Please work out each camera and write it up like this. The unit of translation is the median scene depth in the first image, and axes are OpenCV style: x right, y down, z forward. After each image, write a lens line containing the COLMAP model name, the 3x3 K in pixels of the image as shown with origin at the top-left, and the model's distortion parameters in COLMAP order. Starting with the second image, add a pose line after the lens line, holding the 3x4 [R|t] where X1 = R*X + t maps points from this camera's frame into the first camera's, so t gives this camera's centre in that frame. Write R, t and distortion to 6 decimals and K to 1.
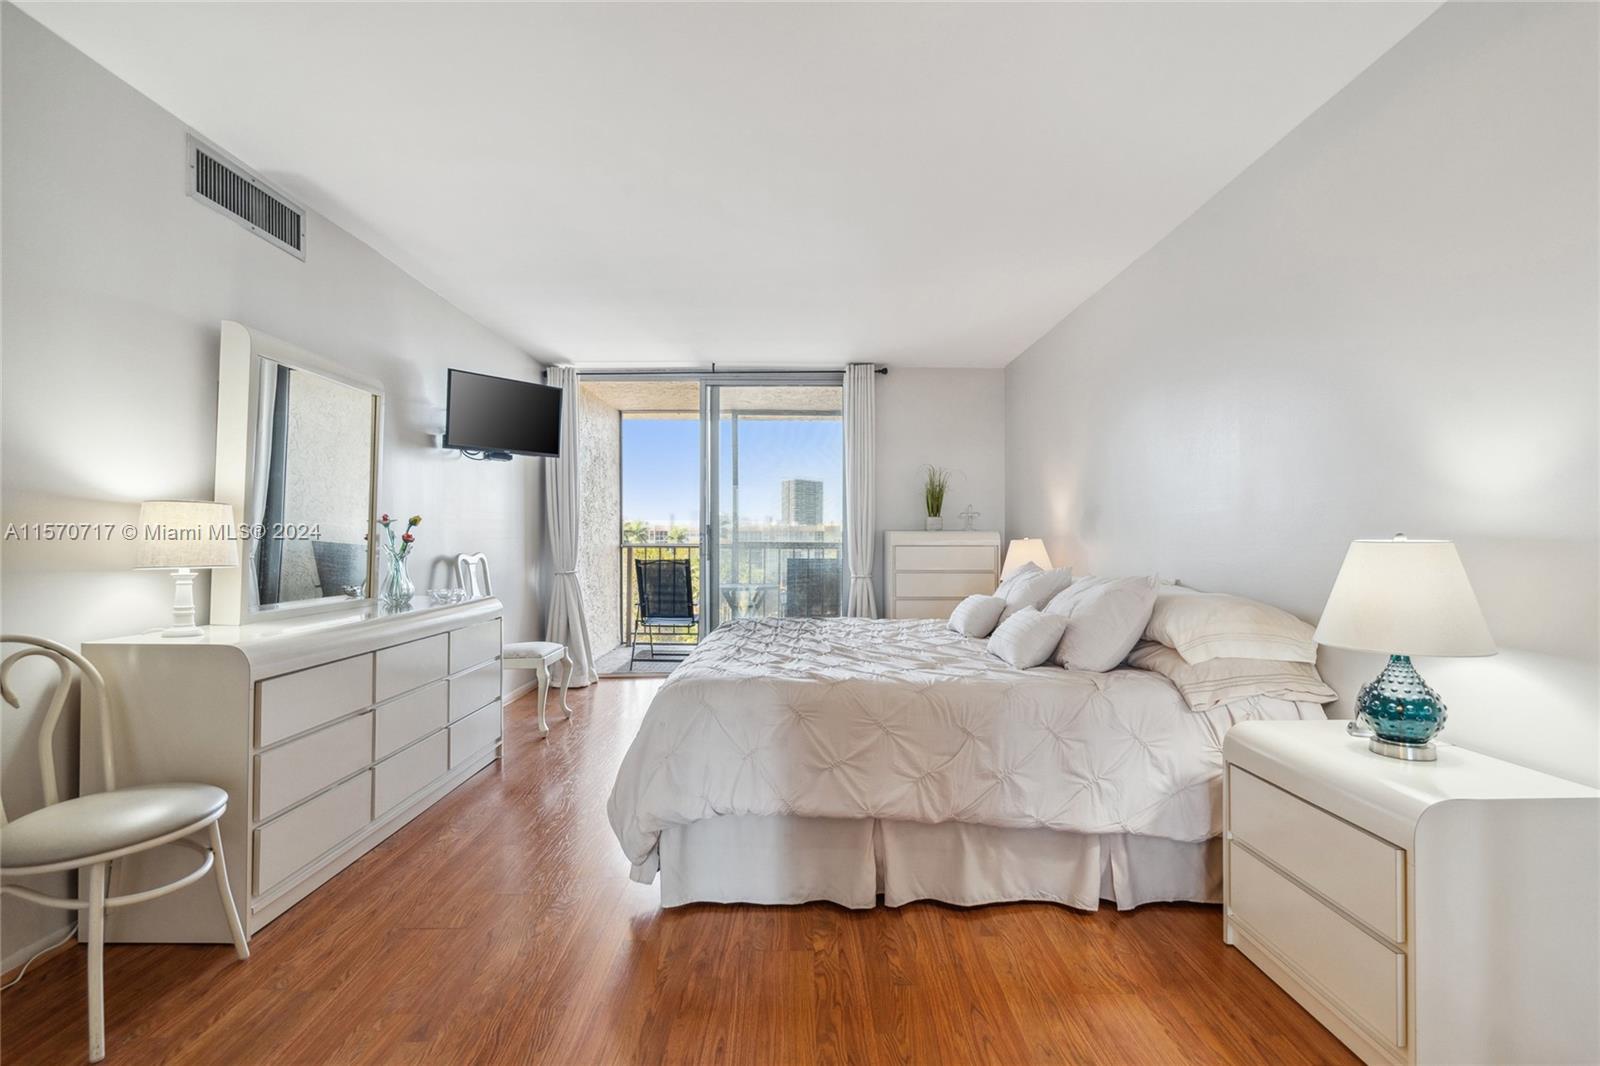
lens RADIAL K [[732.6, 0, 802.4], [0, 732.6, 534.2], [0, 0, 1]] dist [-0.014155, 0.001385]
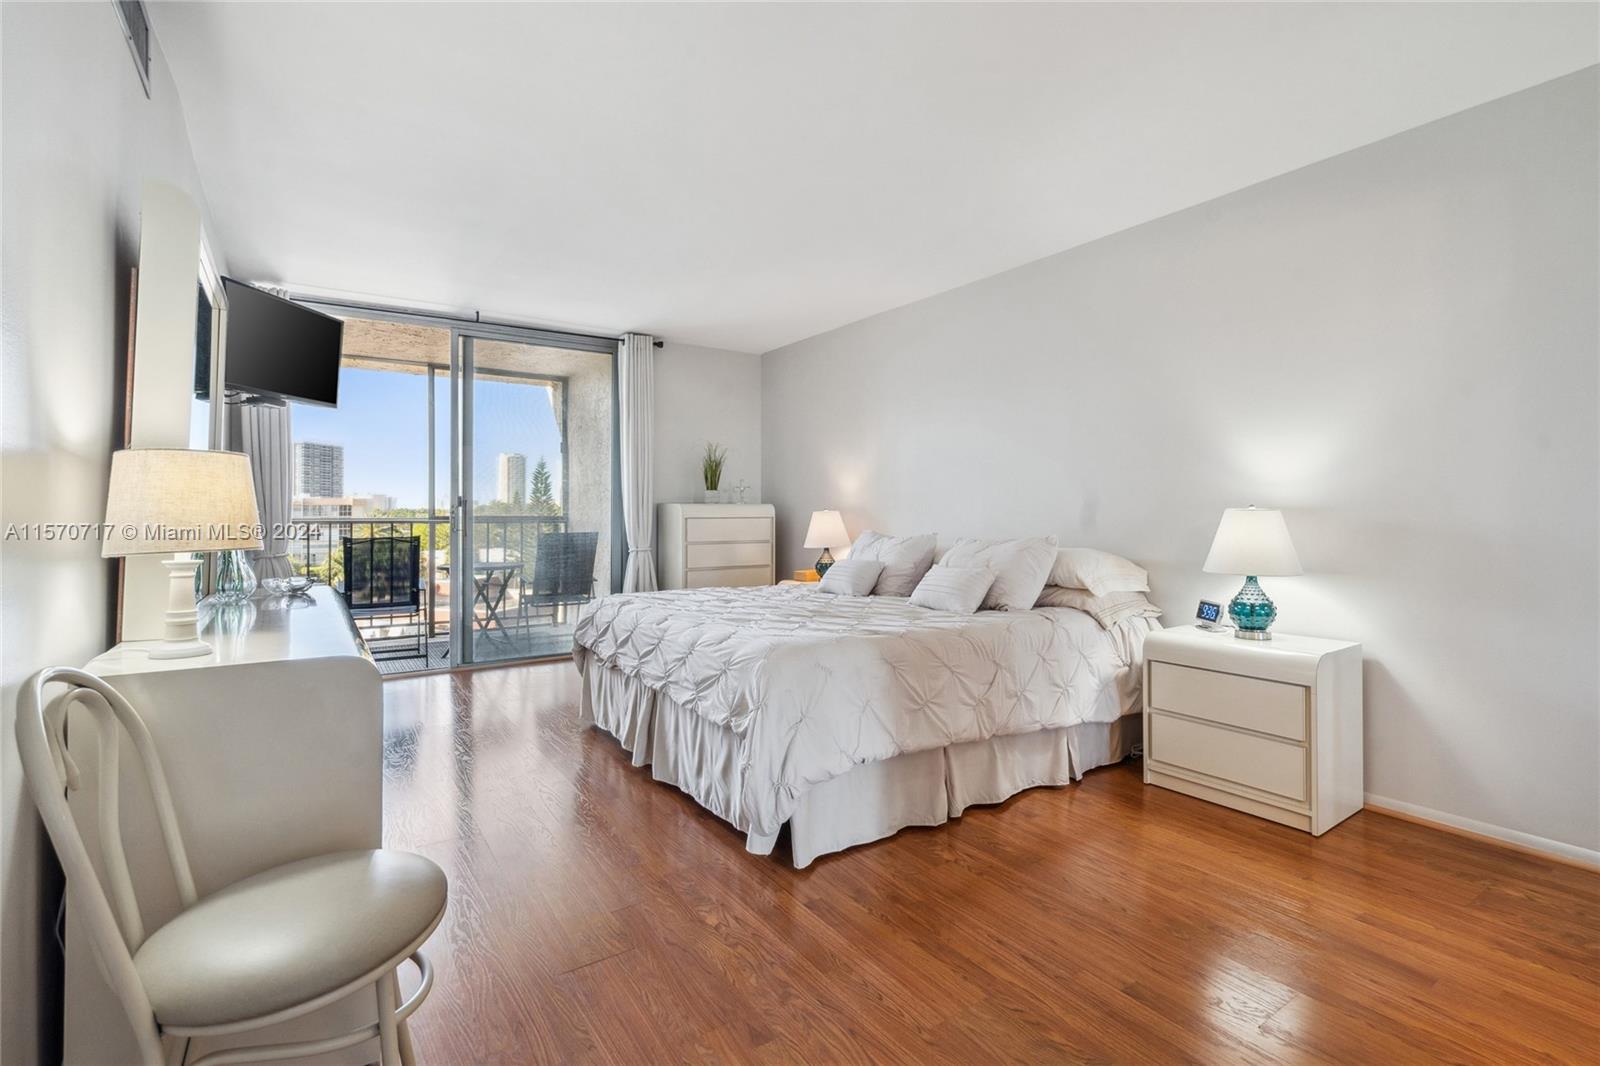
lens RADIAL K [[732.6, 0, 820.8], [0, 732.6, 504.4], [0, 0, 1]] dist [-0.014155, 0.001385]
pose [[0.831228, 0.002816, 0.555925, -0.722178], [0.000400, 0.999984, -0.005664, 0.006334], [-0.555932, 0.004931, 0.831213, 0.128045]]
